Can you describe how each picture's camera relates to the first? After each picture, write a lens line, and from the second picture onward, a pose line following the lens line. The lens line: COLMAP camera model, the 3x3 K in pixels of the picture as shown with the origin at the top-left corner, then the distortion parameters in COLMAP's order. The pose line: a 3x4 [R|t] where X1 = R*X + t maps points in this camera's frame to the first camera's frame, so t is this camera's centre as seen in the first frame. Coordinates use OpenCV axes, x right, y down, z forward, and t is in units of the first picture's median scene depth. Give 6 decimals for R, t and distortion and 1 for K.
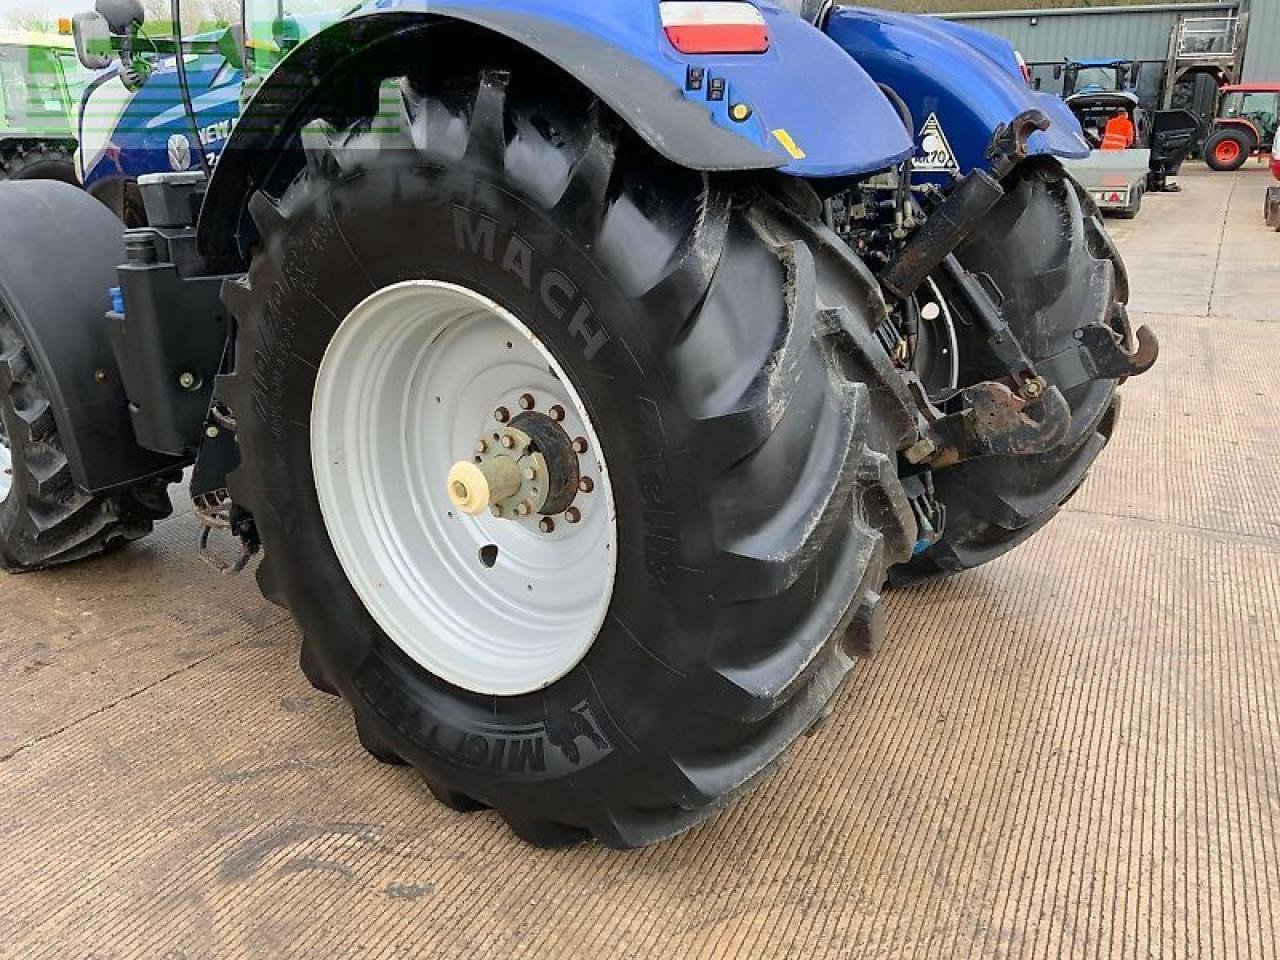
lens RADIAL K [[1053.7, 0, 636.4], [0, 1053.7, 486.7], [0, 0, 1]] dist [0.093802, -0.176845]
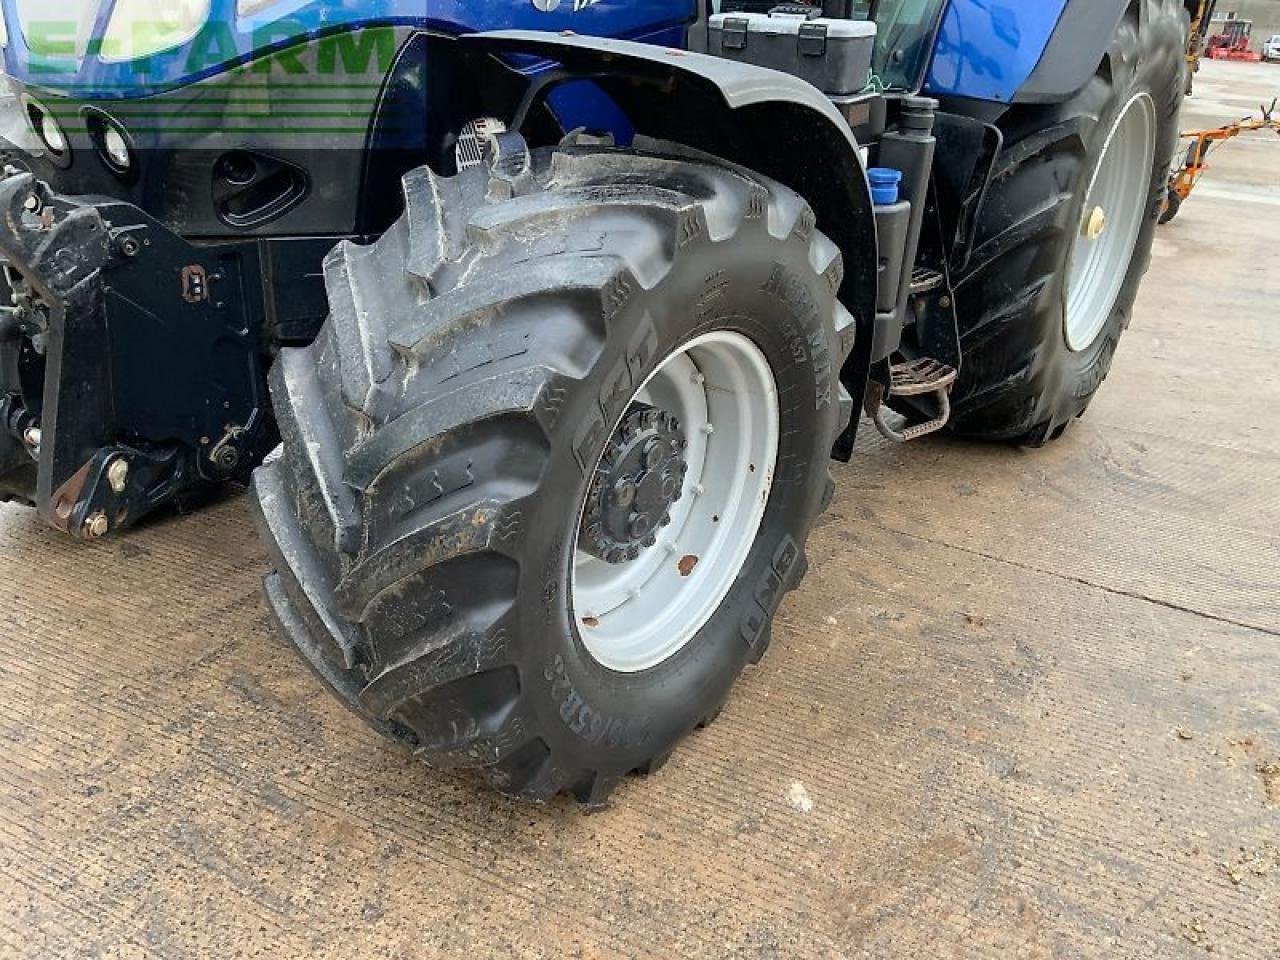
lens RADIAL K [[1057.2, 0, 647.0], [0, 1057.2, 480.4], [0, 0, 1]] dist [0.098175, -0.187741]
pose [[-0.019857, -0.406204, 0.913567, -1.639974], [0.262520, 0.879568, 0.396793, -0.437241], [-0.964722, 0.247708, 0.089171, 1.444425]]
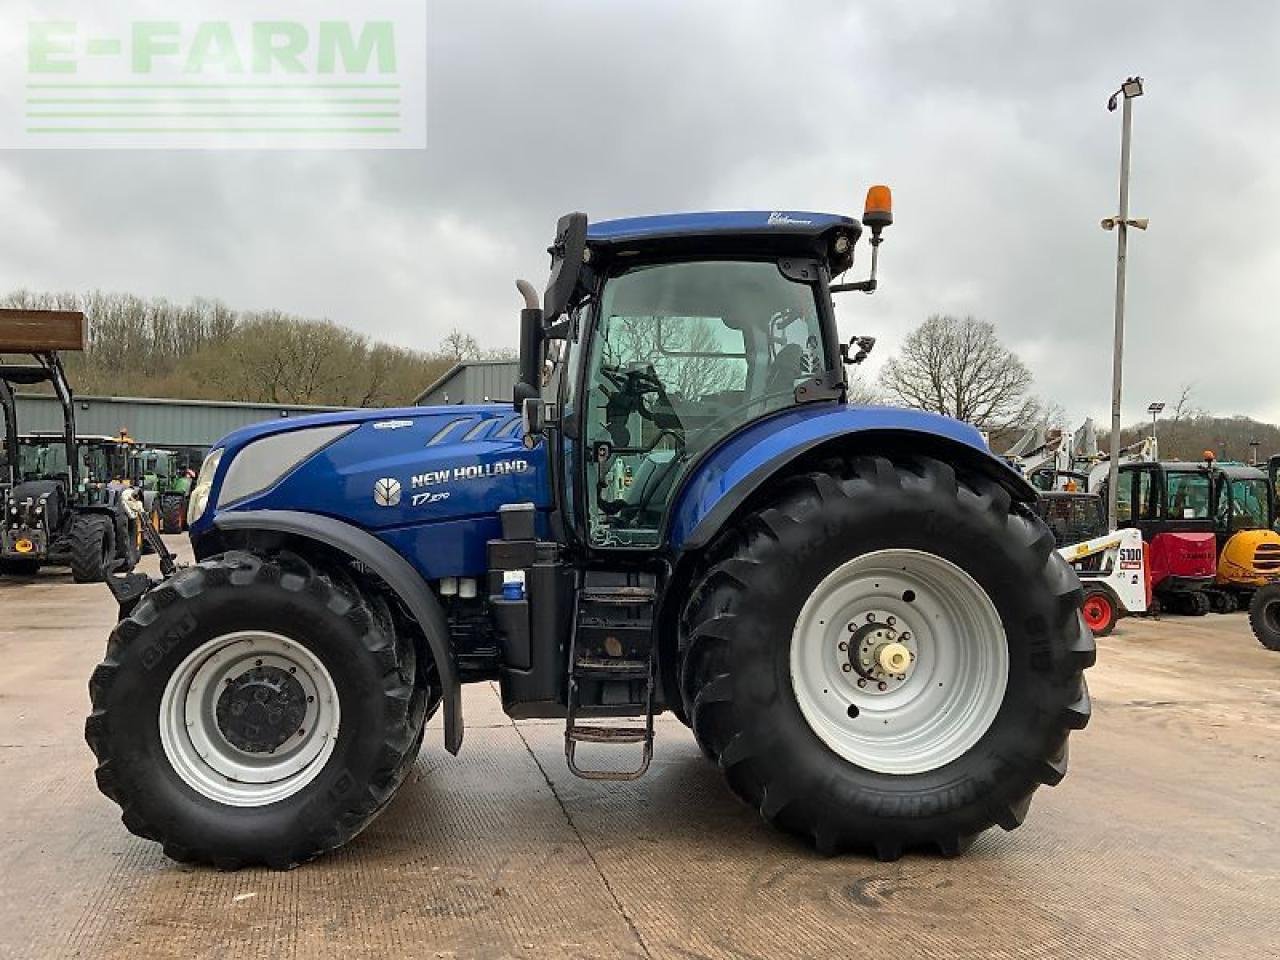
lens RADIAL K [[1053.7, 0, 636.4], [0, 1053.7, 486.7], [0, 0, 1]] dist [0.093802, -0.176845]
pose [[0.729263, 0.030702, 0.683545, -1.613308], [0.200099, 0.945751, -0.255961, 0.092231], [-0.654321, 0.323439, 0.683557, -0.086533]]
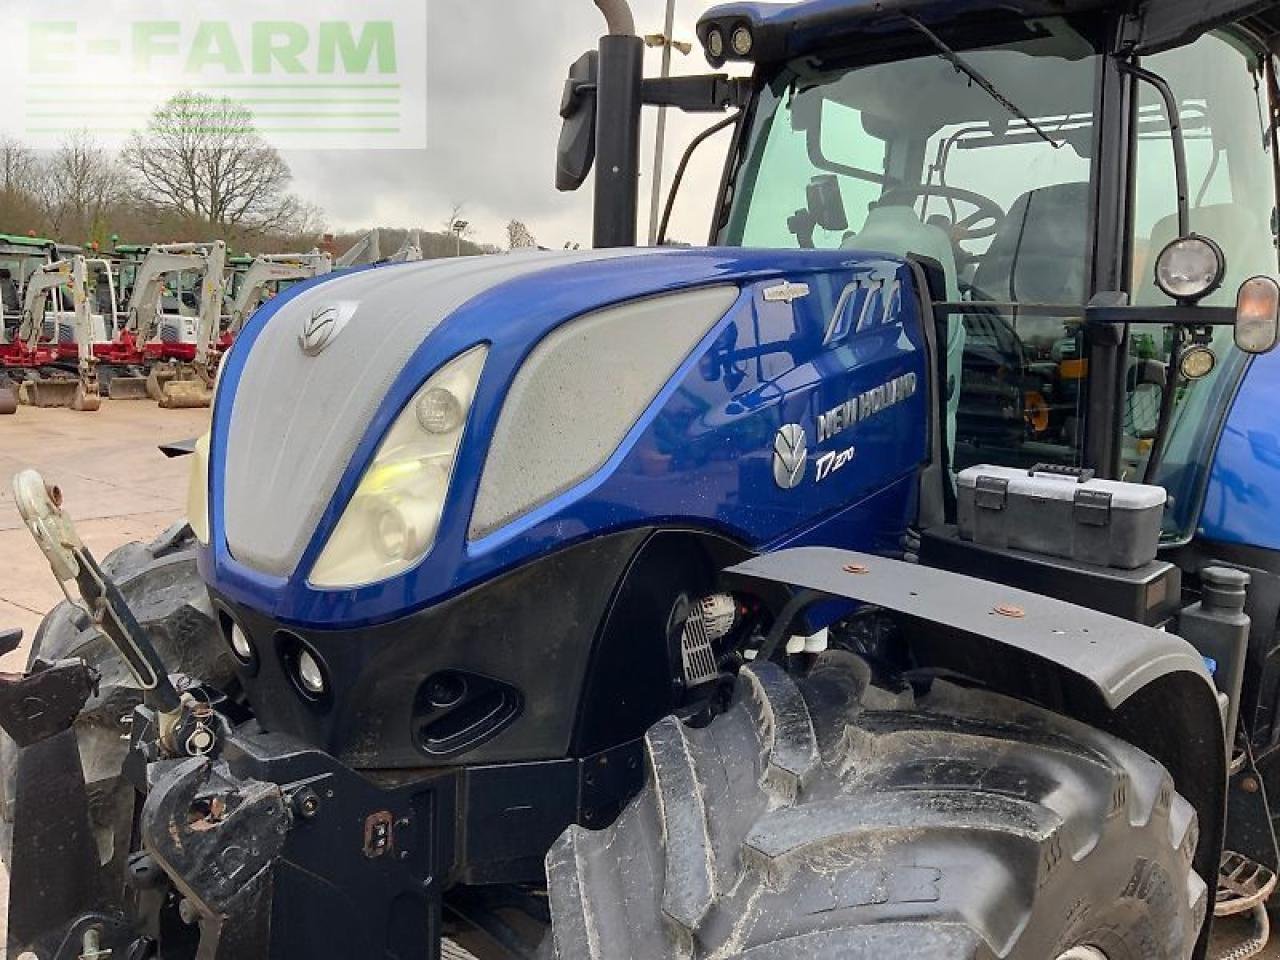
lens RADIAL K [[1057.2, 0, 647.0], [0, 1057.2, 480.4], [0, 0, 1]] dist [0.098175, -0.187741]
pose [[0.106105, -0.123970, 0.986597, -1.449045], [0.269779, 0.958571, 0.091435, -0.557265], [-0.957058, 0.256462, 0.135154, 1.502814]]
